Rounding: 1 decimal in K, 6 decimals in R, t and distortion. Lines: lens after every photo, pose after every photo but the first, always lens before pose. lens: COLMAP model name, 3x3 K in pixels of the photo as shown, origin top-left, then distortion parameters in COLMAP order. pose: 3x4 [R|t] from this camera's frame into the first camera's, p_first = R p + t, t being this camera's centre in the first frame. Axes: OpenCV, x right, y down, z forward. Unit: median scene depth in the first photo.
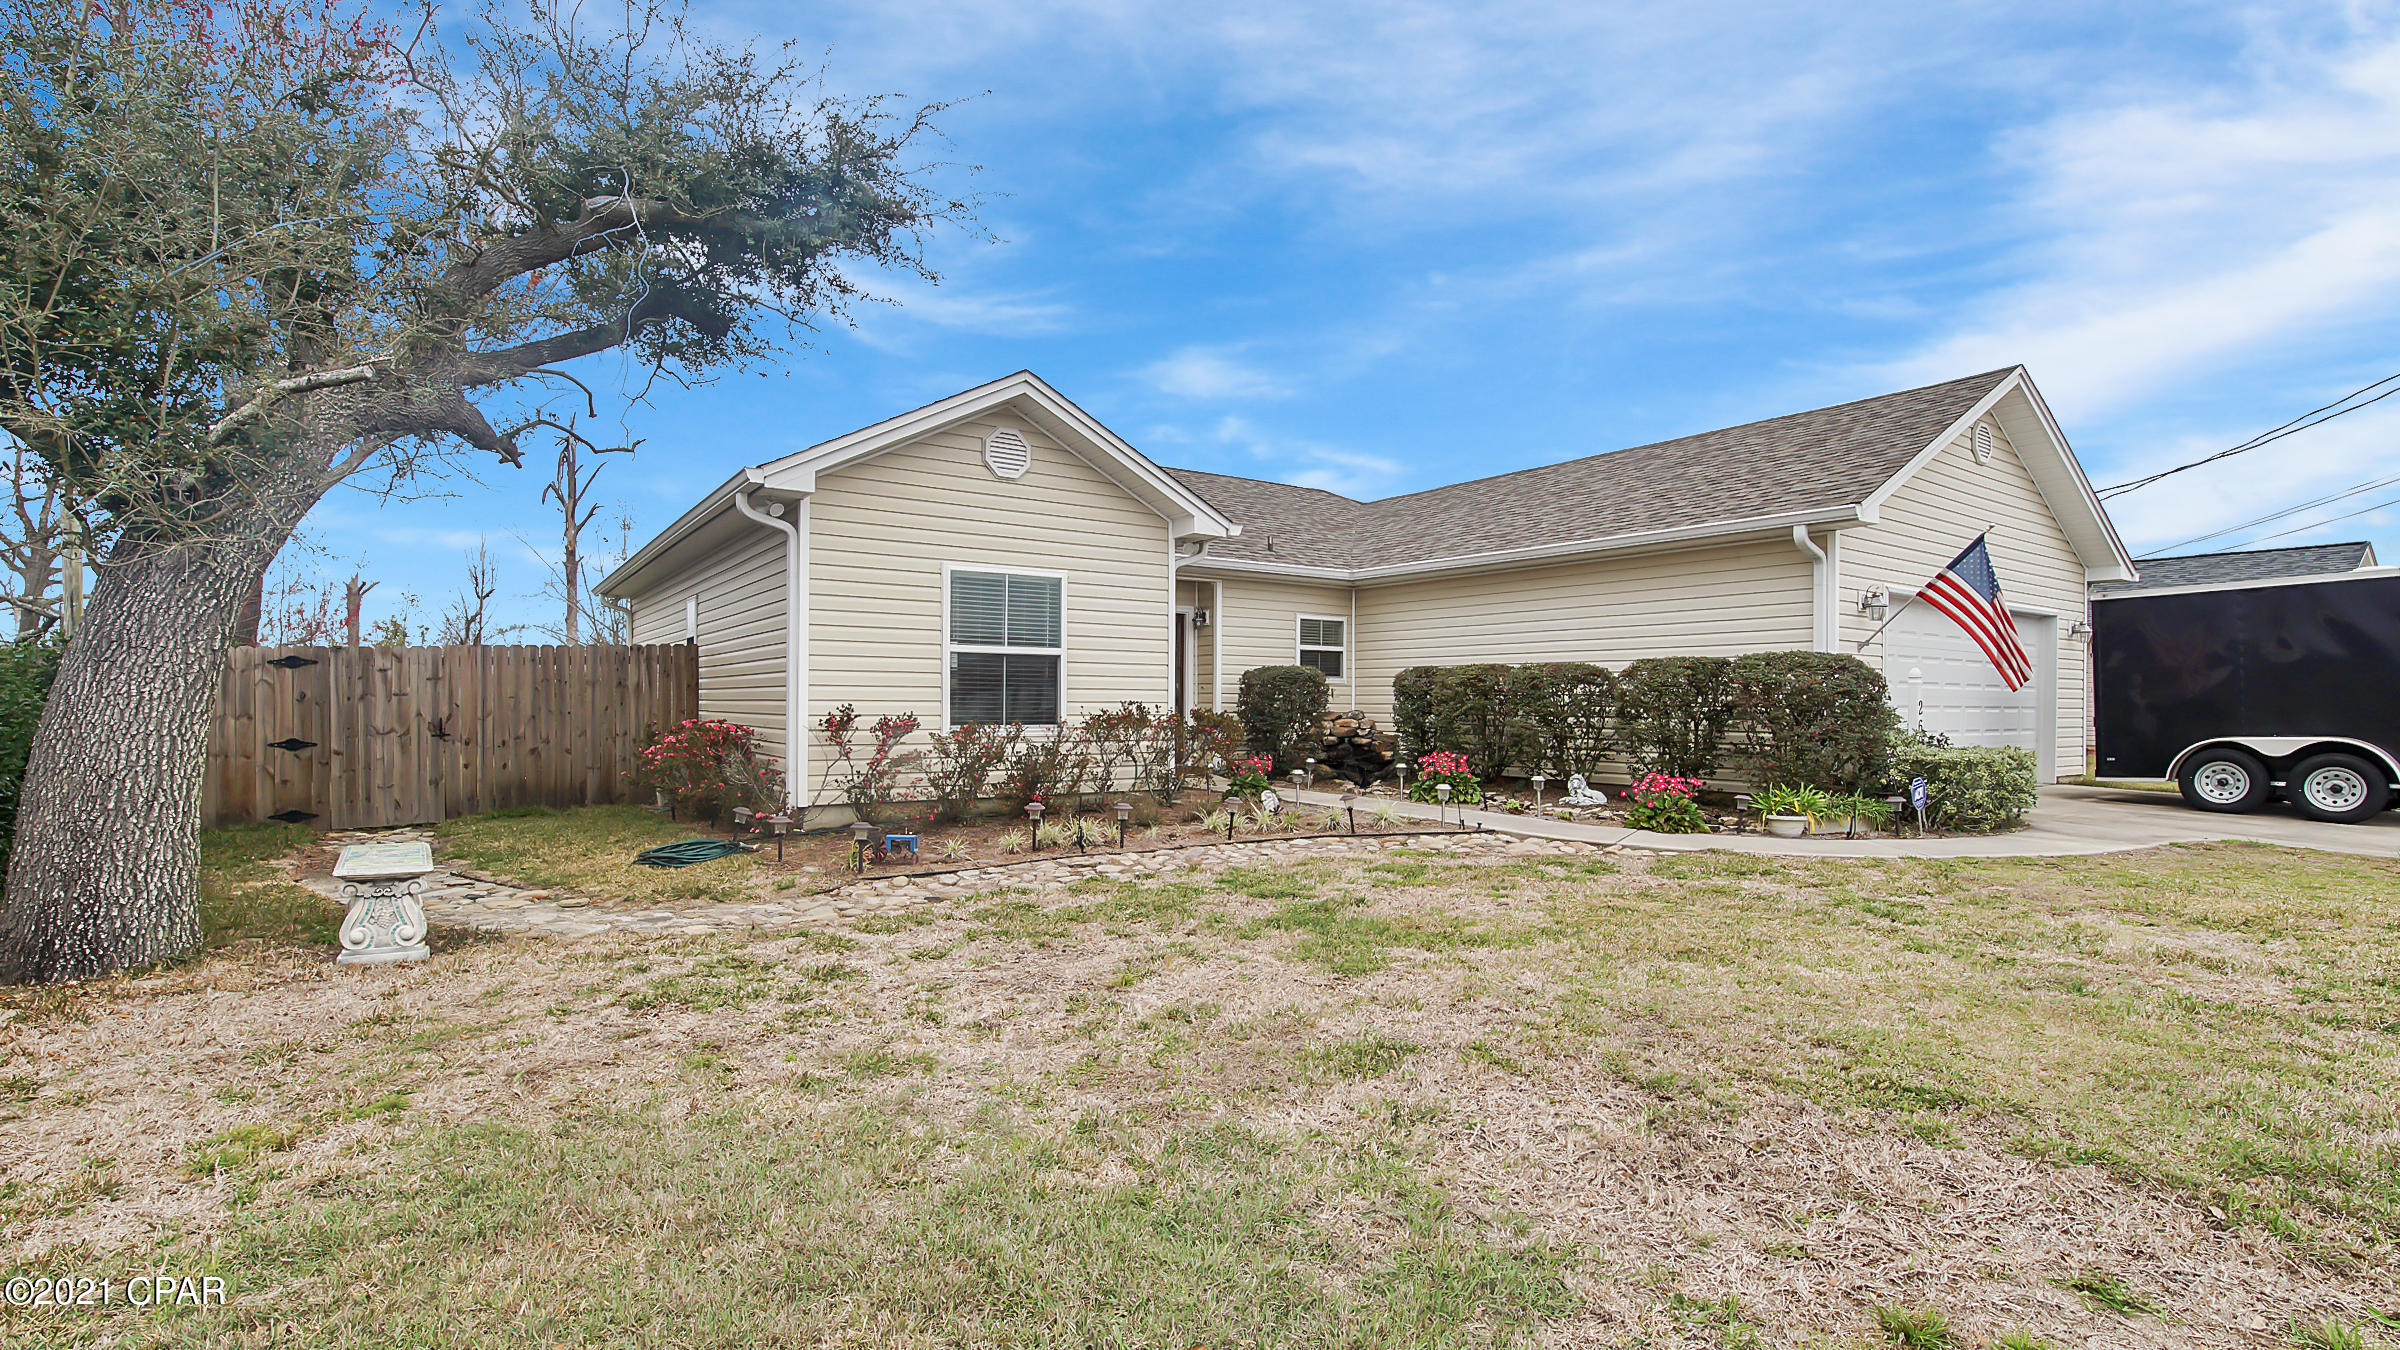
lens RADIAL K [[991.2, 0, 1164.3], [0, 991.2, 765.4], [0, 0, 1]] dist [-0.027333, 0.000717]
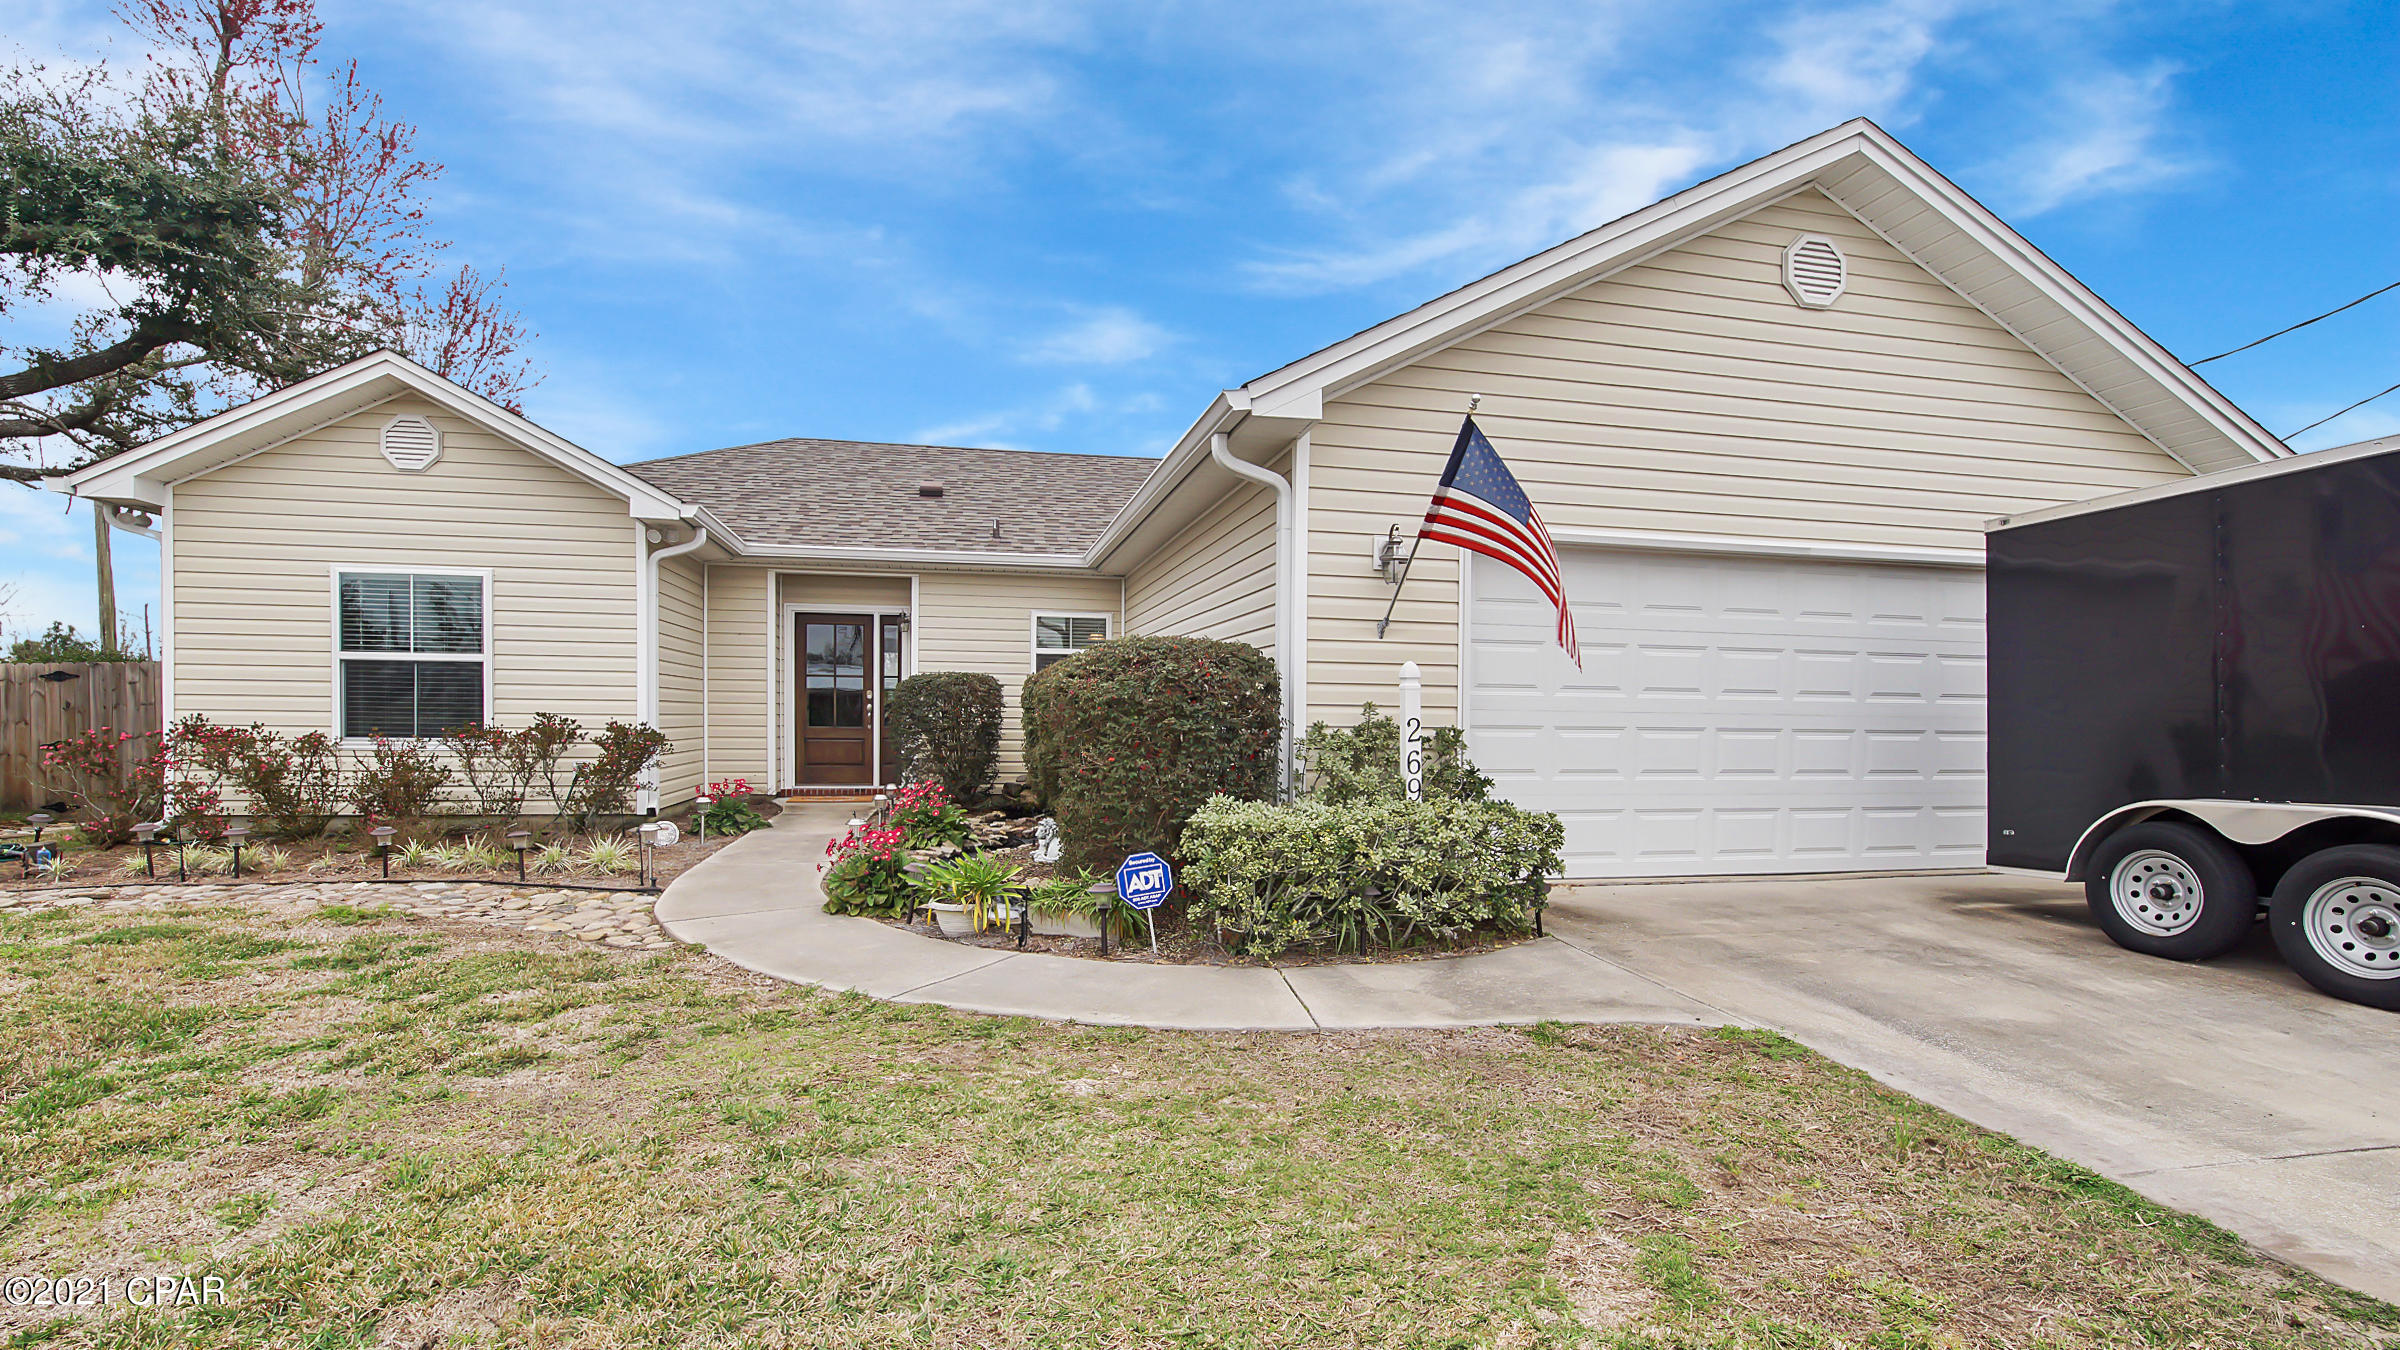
lens RADIAL K [[991.2, 0, 1164.3], [0, 991.2, 765.4], [0, 0, 1]] dist [-0.027333, 0.000717]
pose [[0.941017, 0.023073, -0.337571, 0.790776], [-0.027706, 0.999576, -0.008913, -0.026637], [0.337222, 0.017740, 0.941258, 0.379248]]
